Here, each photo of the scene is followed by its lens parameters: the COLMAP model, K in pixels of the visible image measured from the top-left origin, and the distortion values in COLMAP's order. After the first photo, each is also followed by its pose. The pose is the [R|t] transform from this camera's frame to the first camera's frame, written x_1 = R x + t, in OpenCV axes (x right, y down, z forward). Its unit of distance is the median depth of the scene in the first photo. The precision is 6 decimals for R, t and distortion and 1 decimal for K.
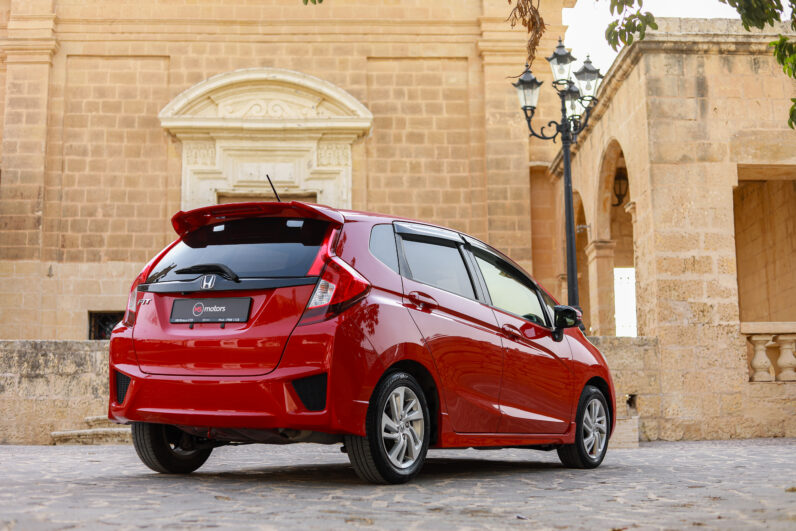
lens RADIAL K [[1157.6, 0, 396.7], [0, 1157.6, 276.0], [0, 0, 1]] dist [-0.102697, -0.026742]
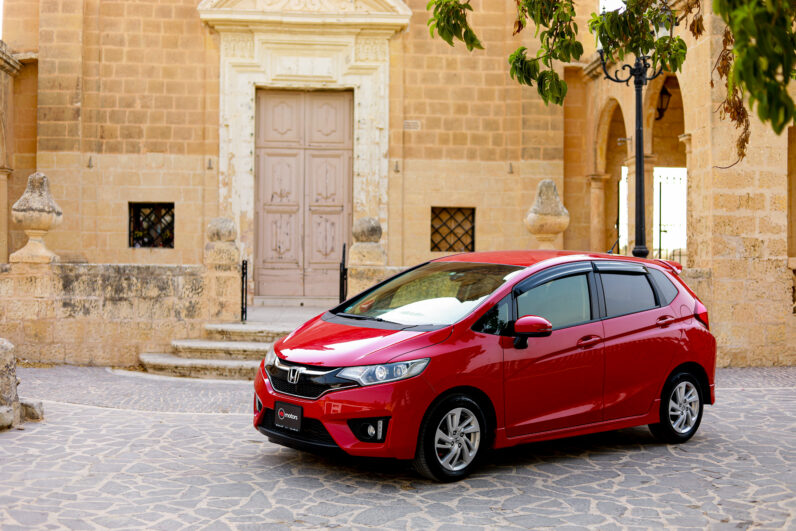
lens RADIAL K [[1157.6, 0, 396.7], [0, 1157.6, 276.0], [0, 0, 1]] dist [-0.102697, -0.026742]
pose [[0.999063, 0.015990, 0.040221, -0.070986], [-0.021955, 0.988054, 0.152539, -0.065061], [-0.037301, -0.153279, 0.987479, -0.023570]]
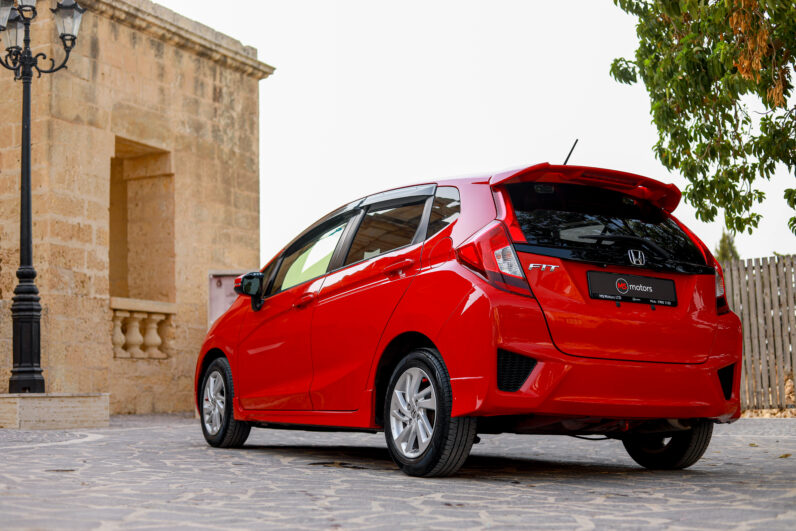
lens RADIAL K [[1157.6, 0, 396.7], [0, 1157.6, 276.0], [0, 0, 1]] dist [-0.102697, -0.026742]
pose [[0.480686, 0.092292, 0.872023, -0.298421], [-0.118086, 0.992201, -0.039918, 0.022377], [-0.868906, -0.083786, 0.487835, 0.209453]]
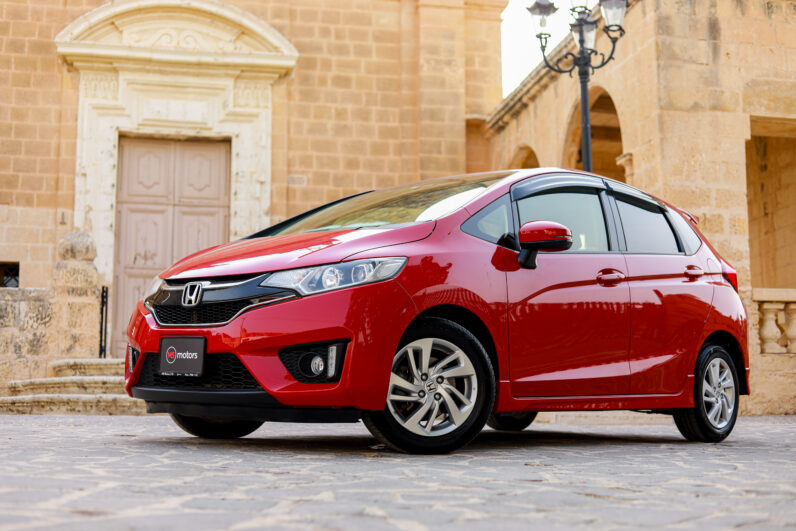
lens RADIAL K [[1157.6, 0, 396.7], [0, 1157.6, 276.0], [0, 0, 1]] dist [-0.102697, -0.026742]
pose [[0.986376, 0.029649, 0.161812, -0.085804], [-0.032829, 0.999316, 0.017010, 0.016521], [-0.161197, -0.022091, 0.986675, 0.099368]]
